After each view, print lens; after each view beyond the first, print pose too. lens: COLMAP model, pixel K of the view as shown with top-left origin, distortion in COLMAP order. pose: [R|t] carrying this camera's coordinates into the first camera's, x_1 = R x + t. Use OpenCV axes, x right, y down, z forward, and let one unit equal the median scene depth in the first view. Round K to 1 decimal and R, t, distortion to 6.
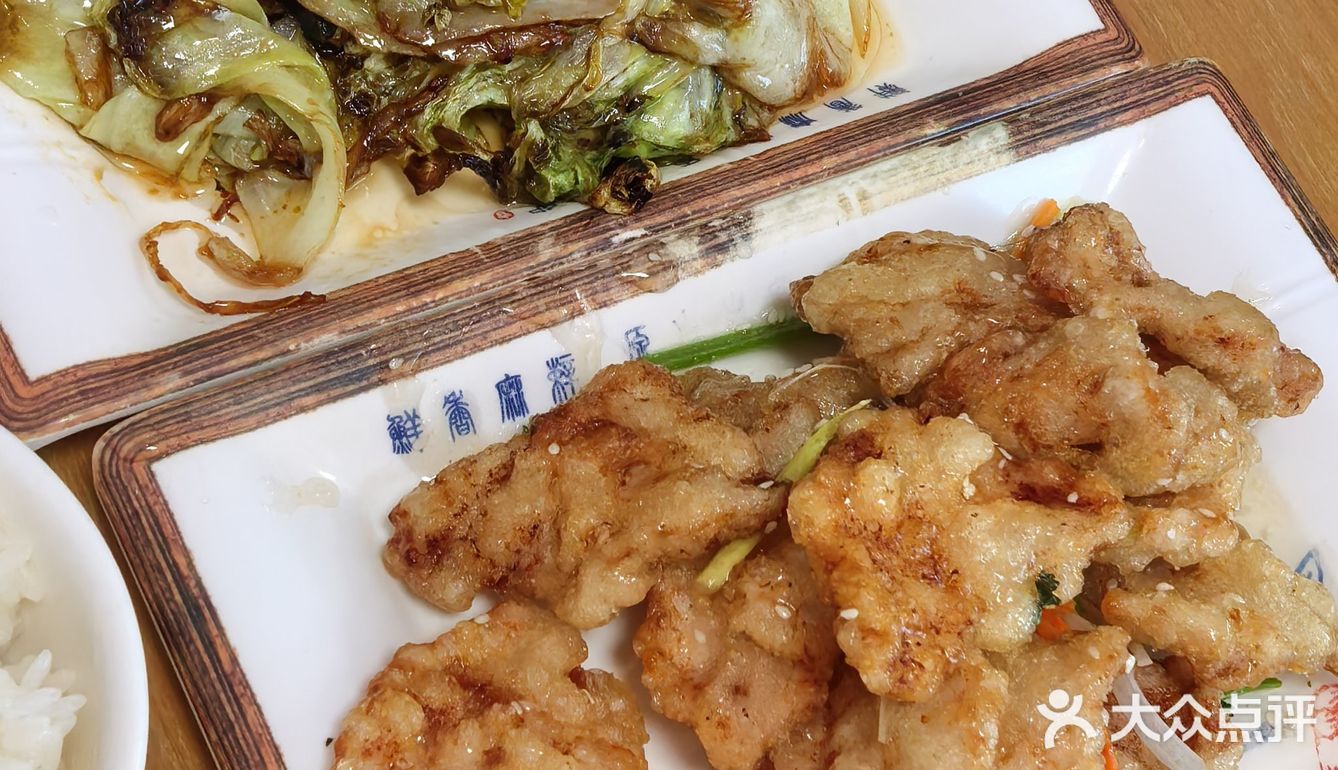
lens RADIAL K [[2301.8, 0, 670.0], [0, 2301.8, 432.1], [0, 0, 1]] dist [0.288915, -1.596442]
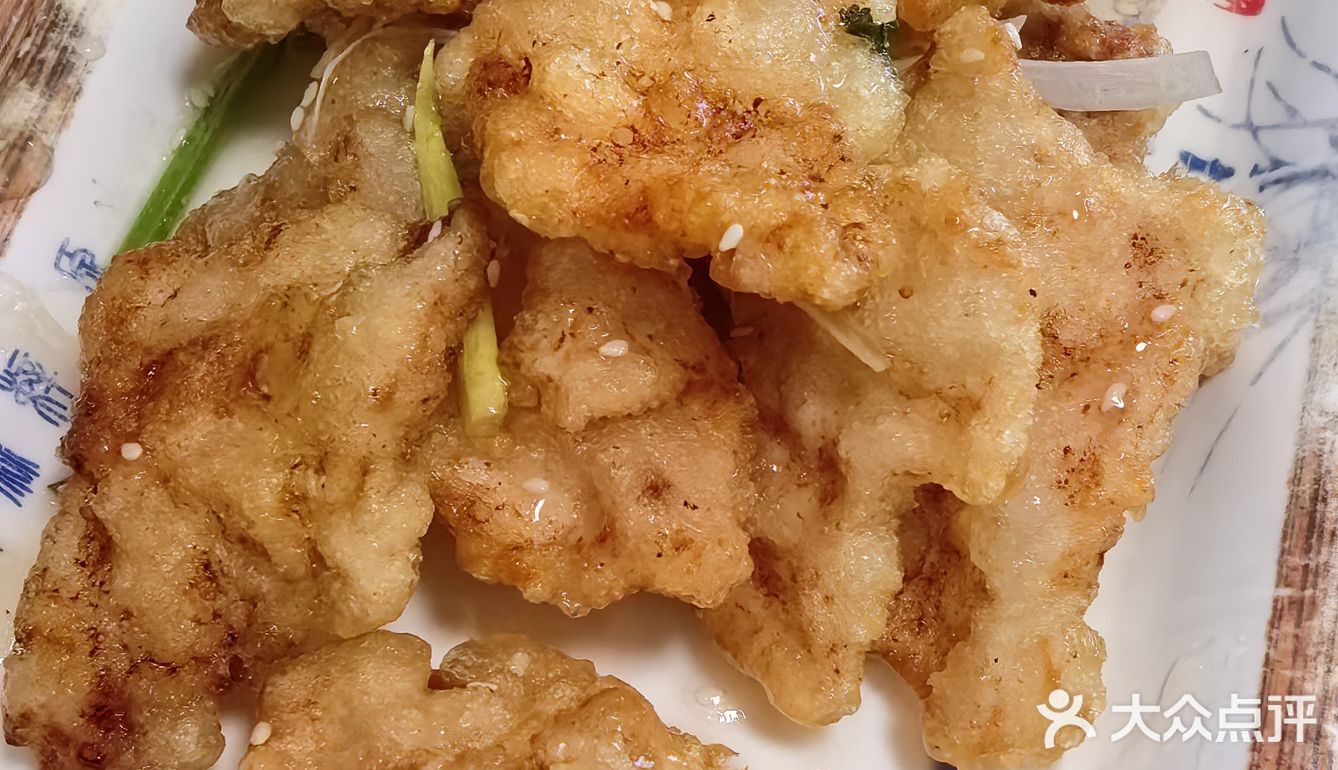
lens RADIAL K [[2301.8, 0, 670.0], [0, 2301.8, 432.1], [0, 0, 1]] dist [0.288915, -1.596442]
pose [[0.659489, -0.713625, 0.236247, -0.094769], [0.703683, 0.696609, 0.139878, 0.017216], [-0.264392, 0.073995, 0.961572, 0.384950]]
